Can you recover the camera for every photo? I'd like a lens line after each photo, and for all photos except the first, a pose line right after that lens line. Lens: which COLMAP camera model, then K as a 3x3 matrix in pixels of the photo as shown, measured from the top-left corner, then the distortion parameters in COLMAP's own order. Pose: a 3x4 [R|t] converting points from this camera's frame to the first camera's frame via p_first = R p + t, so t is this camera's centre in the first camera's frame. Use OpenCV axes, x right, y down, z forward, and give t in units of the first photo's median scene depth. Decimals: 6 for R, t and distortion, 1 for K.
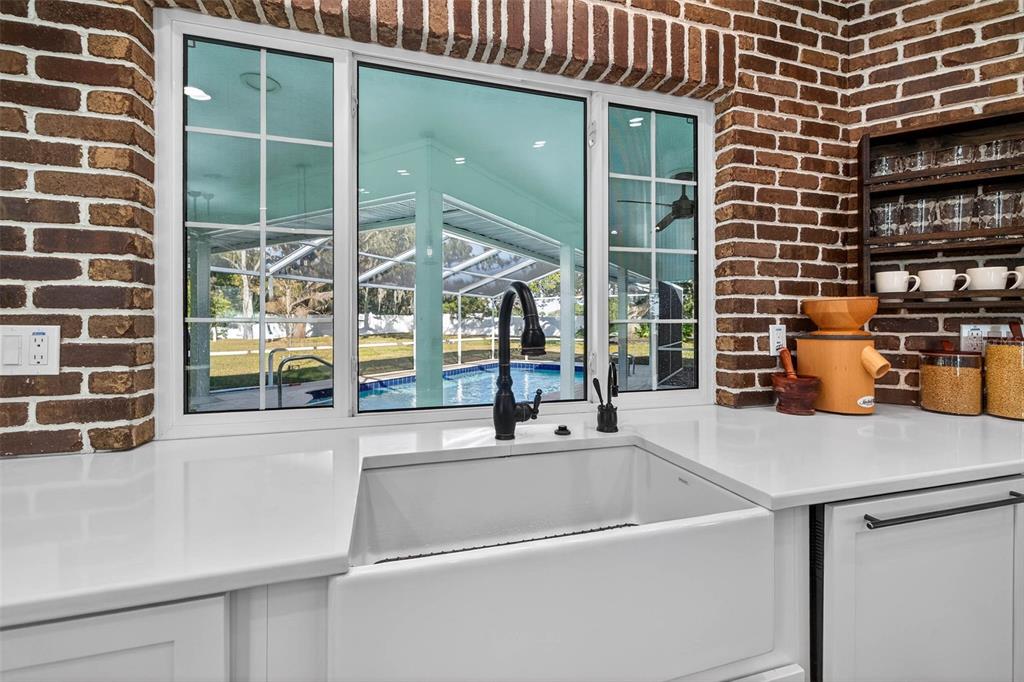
lens RADIAL K [[423.3, 0, 510.5], [0, 423.3, 322.2], [0, 0, 1]] dist [0.007429, -0.002419]
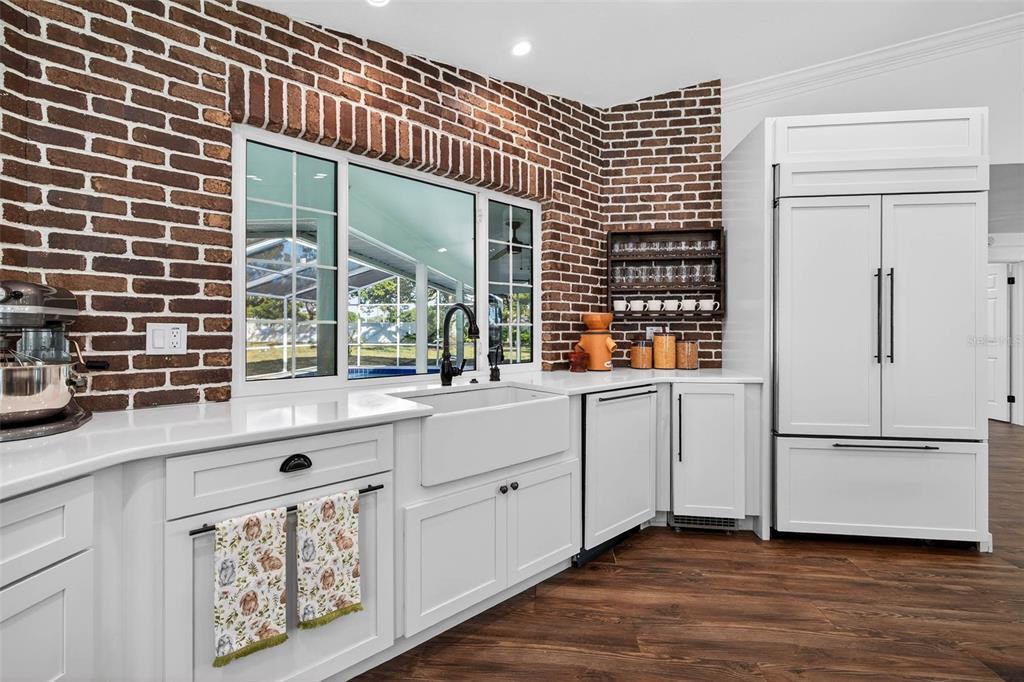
lens RADIAL K [[423.3, 0, 503.8], [0, 423.3, 329.5], [0, 0, 1]] dist [0.007429, -0.002419]
pose [[0.919928, 0.001455, 0.392085, -0.397908], [-0.001962, 0.999998, 0.000892, 0.017730], [-0.392082, -0.001590, 0.919929, -0.638347]]
